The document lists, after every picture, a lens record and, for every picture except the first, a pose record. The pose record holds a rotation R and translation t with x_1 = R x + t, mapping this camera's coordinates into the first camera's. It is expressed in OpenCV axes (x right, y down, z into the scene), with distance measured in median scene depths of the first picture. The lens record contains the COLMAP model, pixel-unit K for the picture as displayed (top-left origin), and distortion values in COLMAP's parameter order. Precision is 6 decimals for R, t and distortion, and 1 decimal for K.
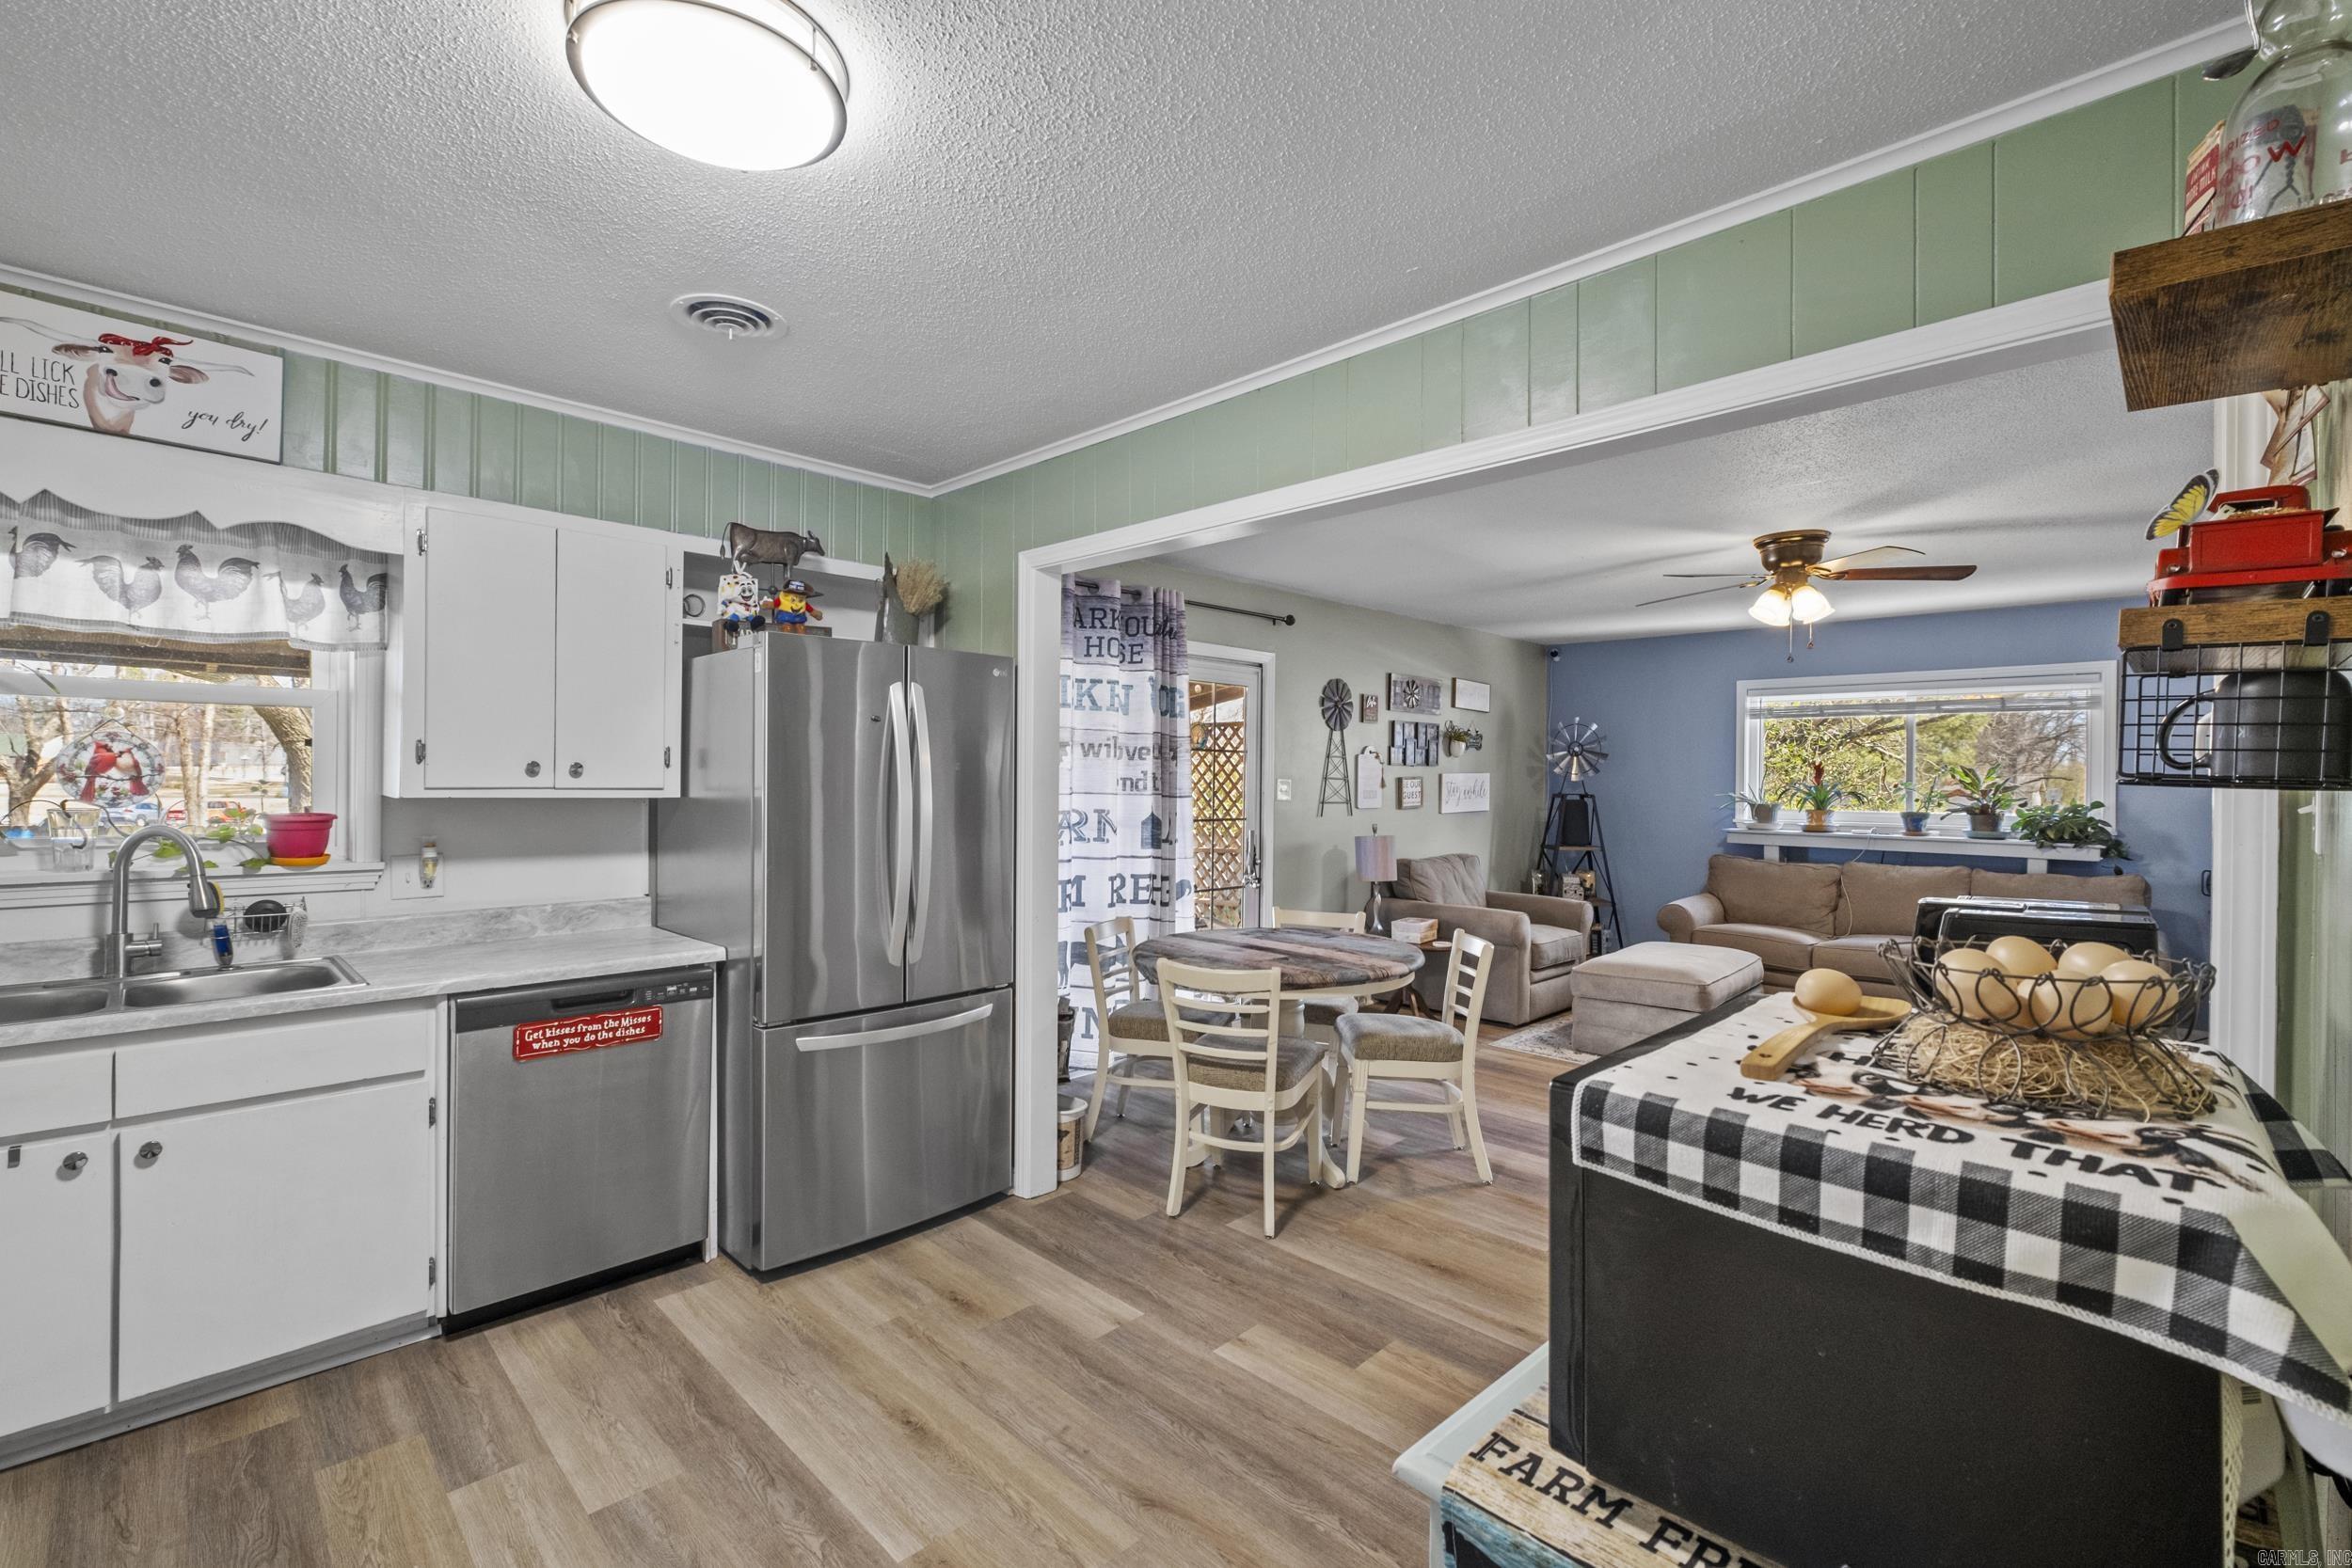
lens RADIAL K [[1027.2, 0, 1168.5], [0, 1027.2, 781.0], [0, 0, 1]] dist [-0.001116, -0.000264]
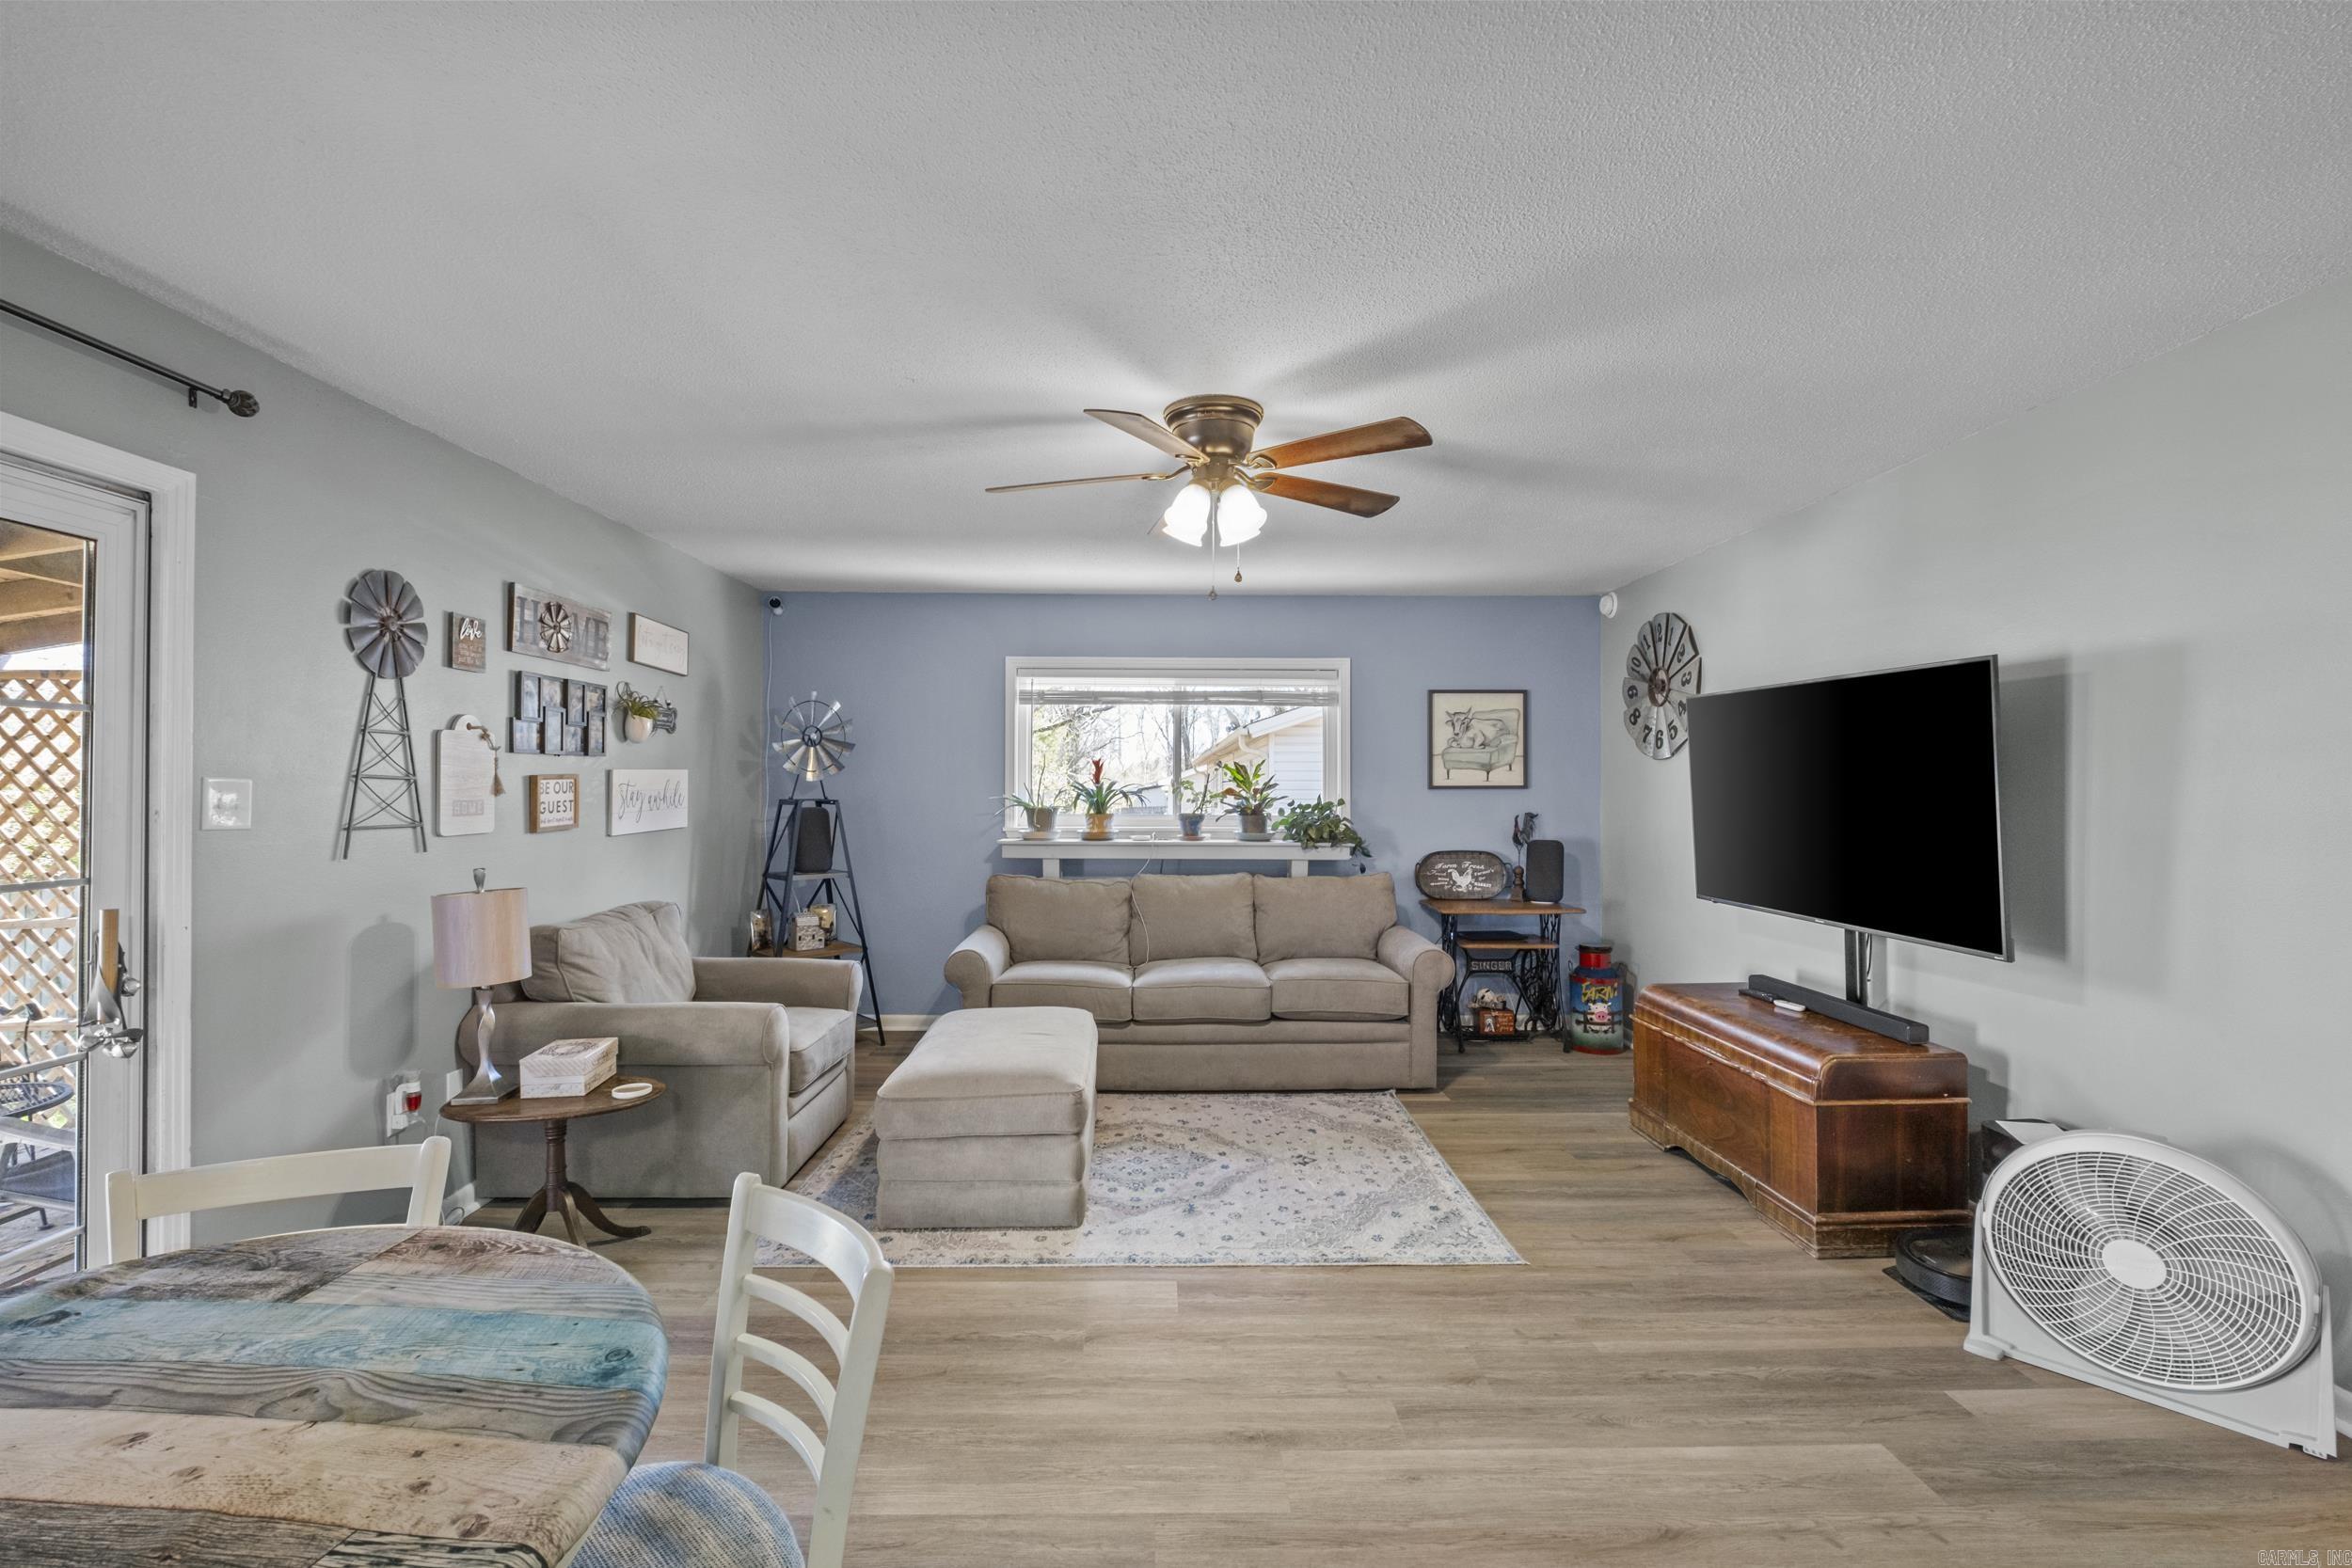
lens RADIAL K [[1027.2, 0, 1169.2], [0, 1027.2, 780.2], [0, 0, 1]] dist [-0.001116, -0.000264]
pose [[0.702880, -0.003548, 0.711300, 0.074463], [0.006285, 0.999979, -0.001222, 0.001874], [-0.711281, 0.005330, 0.702888, 0.375333]]
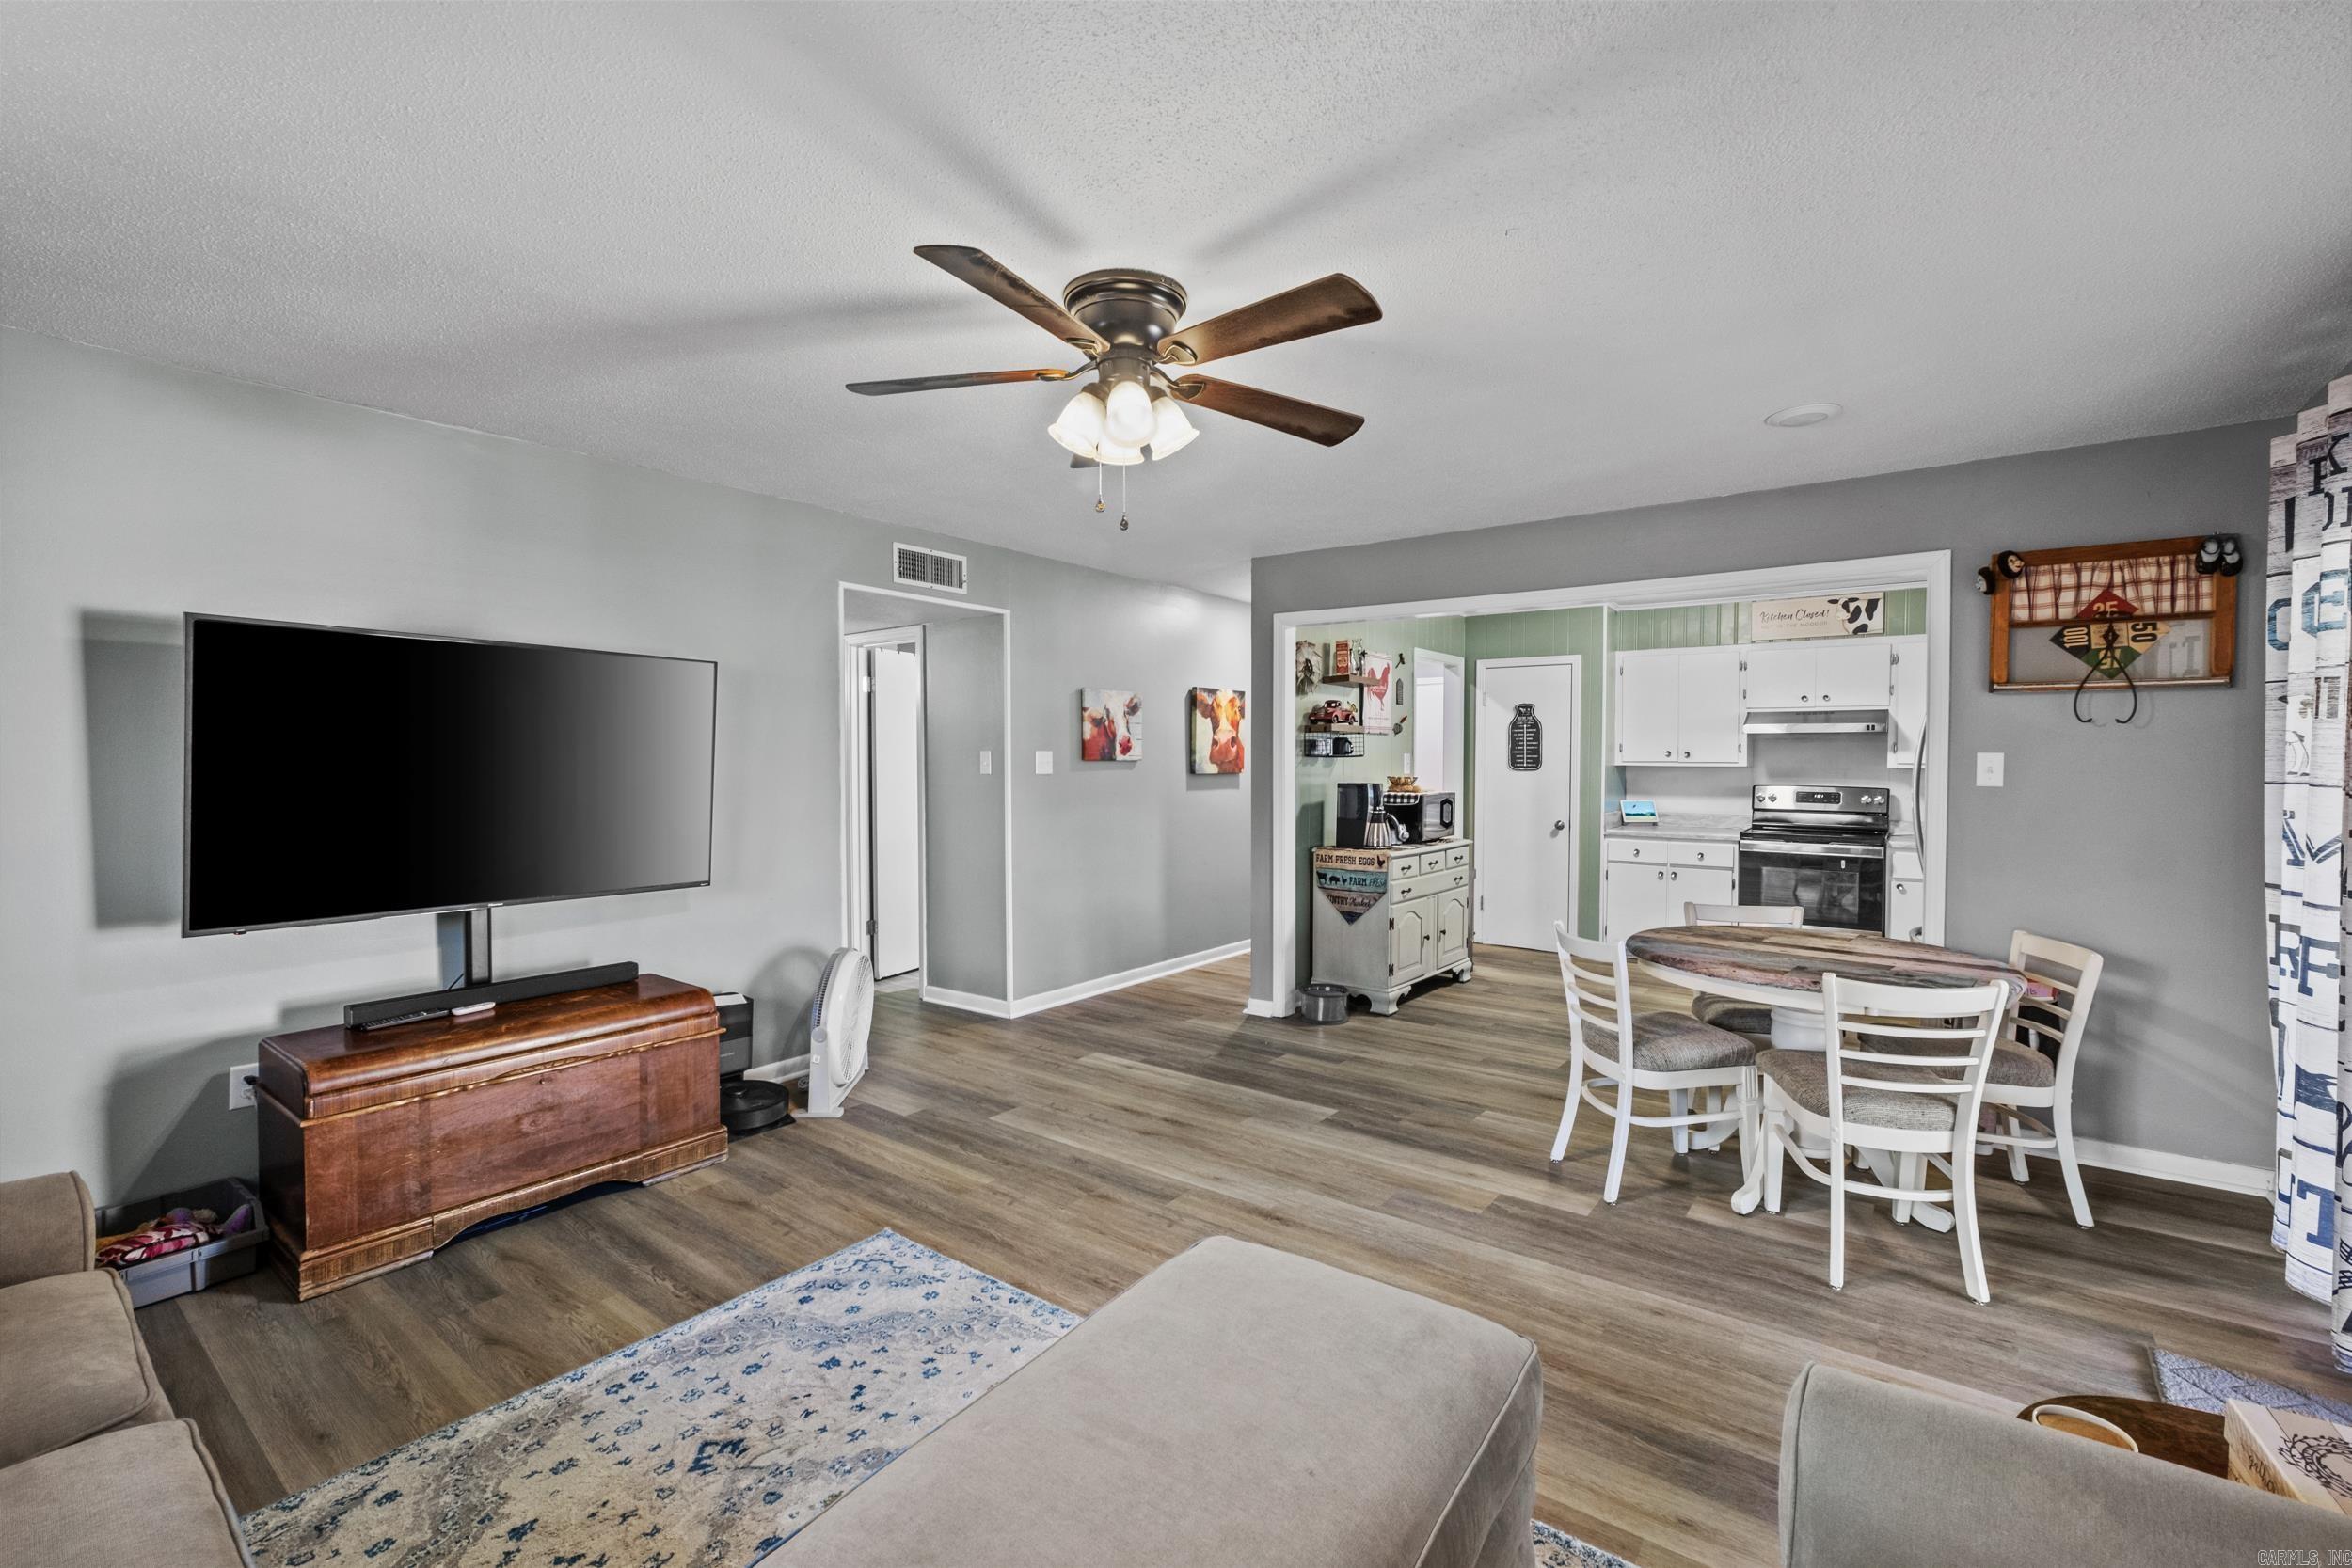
lens RADIAL K [[1027.2, 0, 1175.7], [0, 1027.2, 780.0], [0, 0, 1]] dist [-0.001116, -0.000264]
pose [[-0.990342, -0.006005, -0.138514, 0.466230], [-0.009312, 0.999687, 0.023237, 0.003877], [0.138332, 0.024302, -0.990088, 1.089004]]
